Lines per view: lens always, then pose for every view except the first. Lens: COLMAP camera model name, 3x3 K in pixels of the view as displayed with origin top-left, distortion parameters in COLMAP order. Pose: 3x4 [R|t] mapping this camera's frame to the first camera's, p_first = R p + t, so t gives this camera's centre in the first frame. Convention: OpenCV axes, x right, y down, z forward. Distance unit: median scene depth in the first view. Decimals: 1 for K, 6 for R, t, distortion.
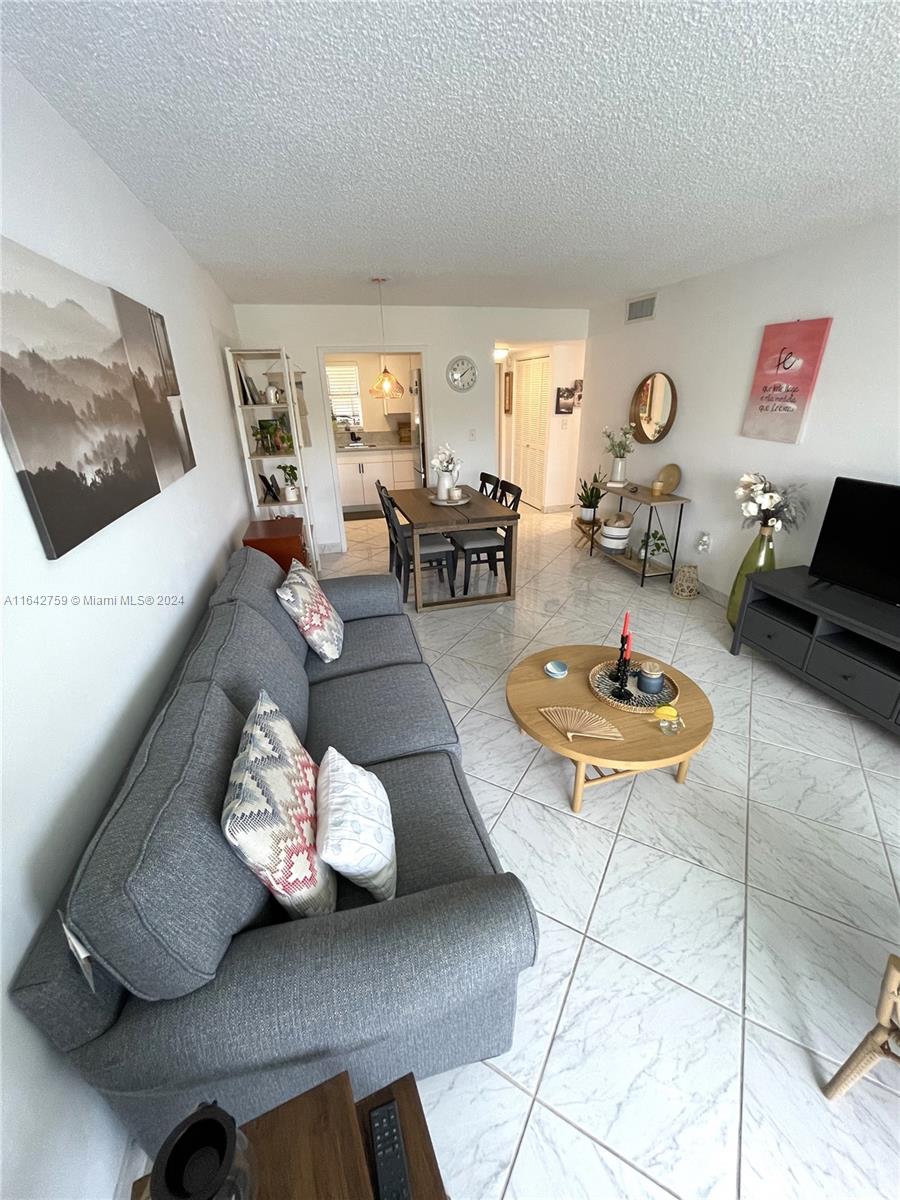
lens RADIAL K [[485.8, 0, 456.1], [0, 485.8, 595.7], [0, 0, 1]] dist [-0.007623, 0.003163]
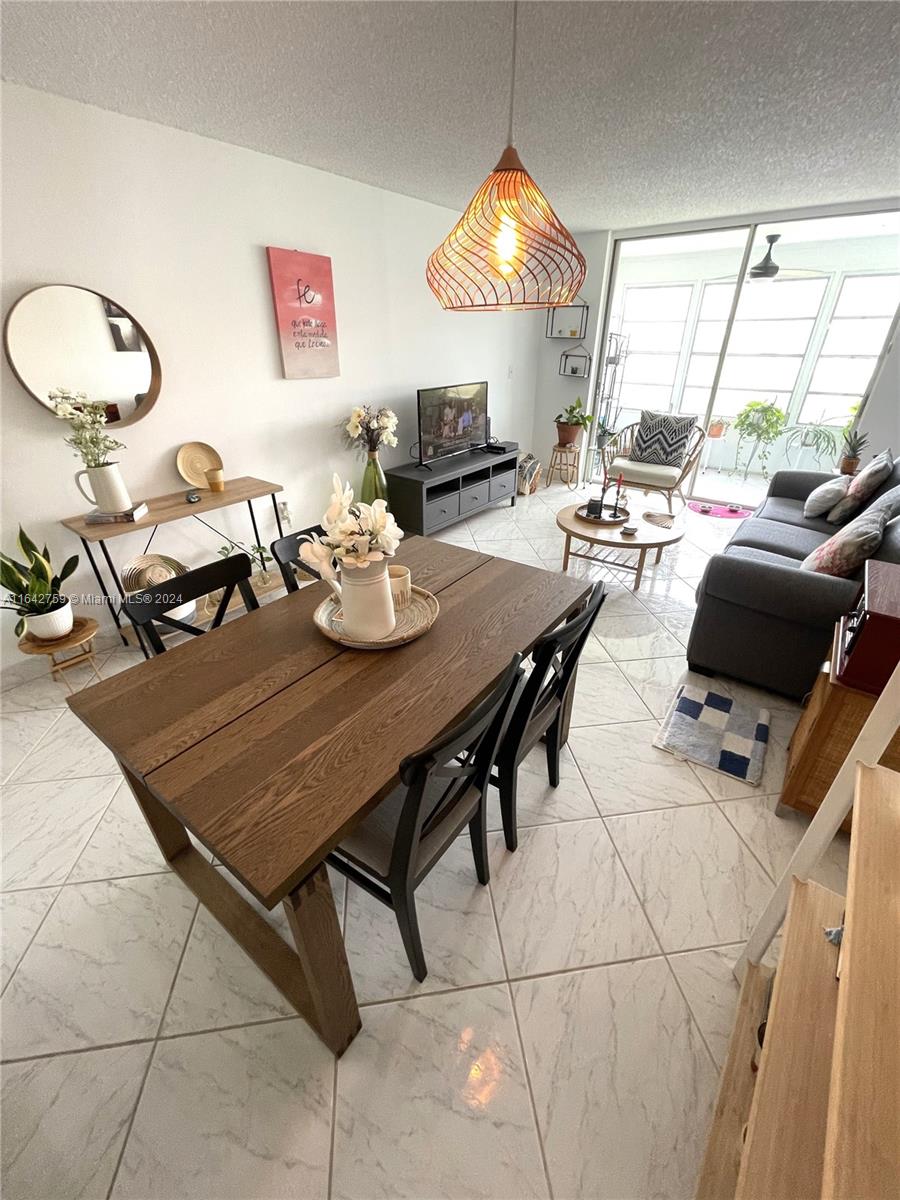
lens RADIAL K [[485.8, 0, 460.8], [0, 485.8, 595.5], [0, 0, 1]] dist [-0.007623, 0.003163]
pose [[-0.612248, -0.355111, 0.706434, -0.400501], [0.324395, 0.701987, 0.634020, -0.547096], [-0.721055, 0.617341, -0.314594, 1.385448]]
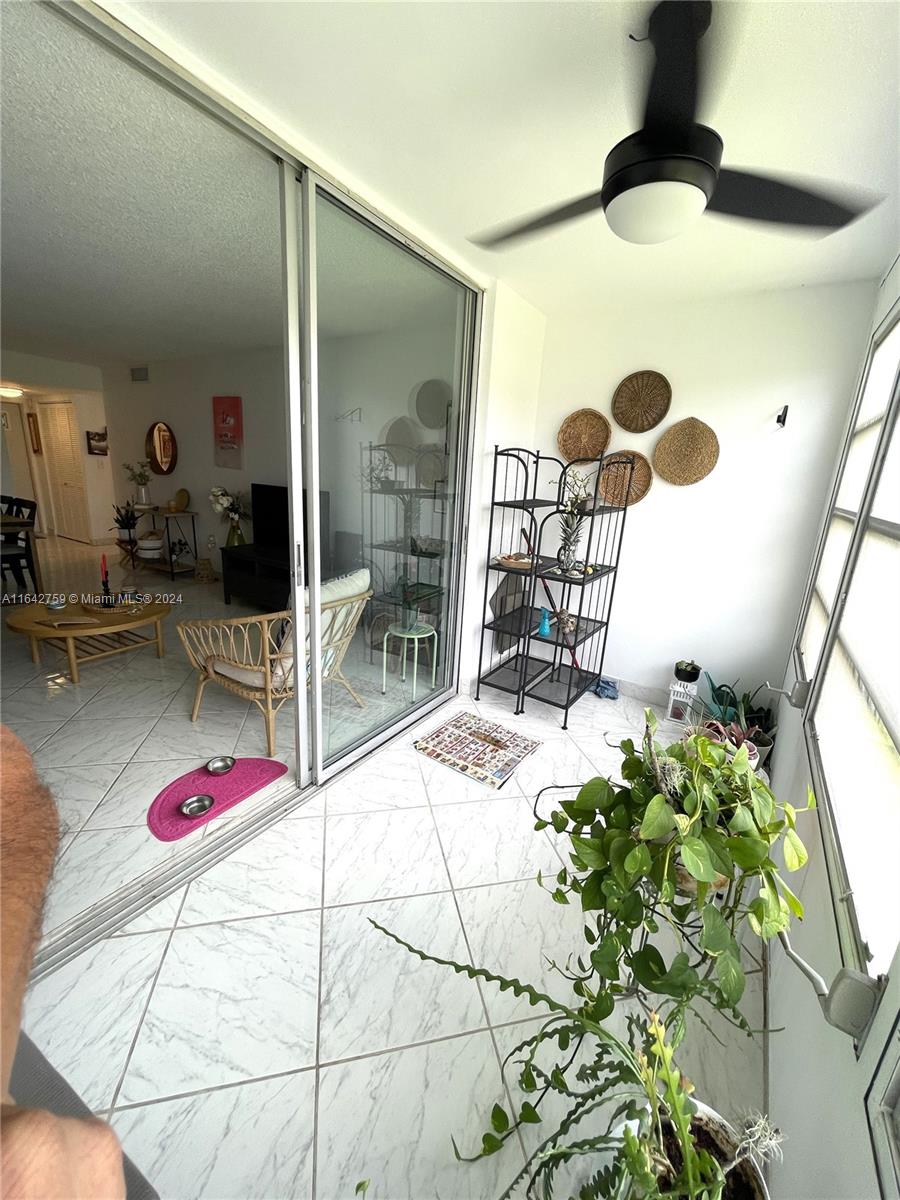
lens RADIAL K [[485.8, 0, 453.0], [0, 485.8, 597.6], [0, 0, 1]] dist [-0.007623, 0.003163]
pose [[0.736440, -0.106785, 0.668022, 0.089126], [0.194751, 0.979126, -0.058181, 0.322115], [-0.647865, 0.172945, 0.741863, -0.557796]]
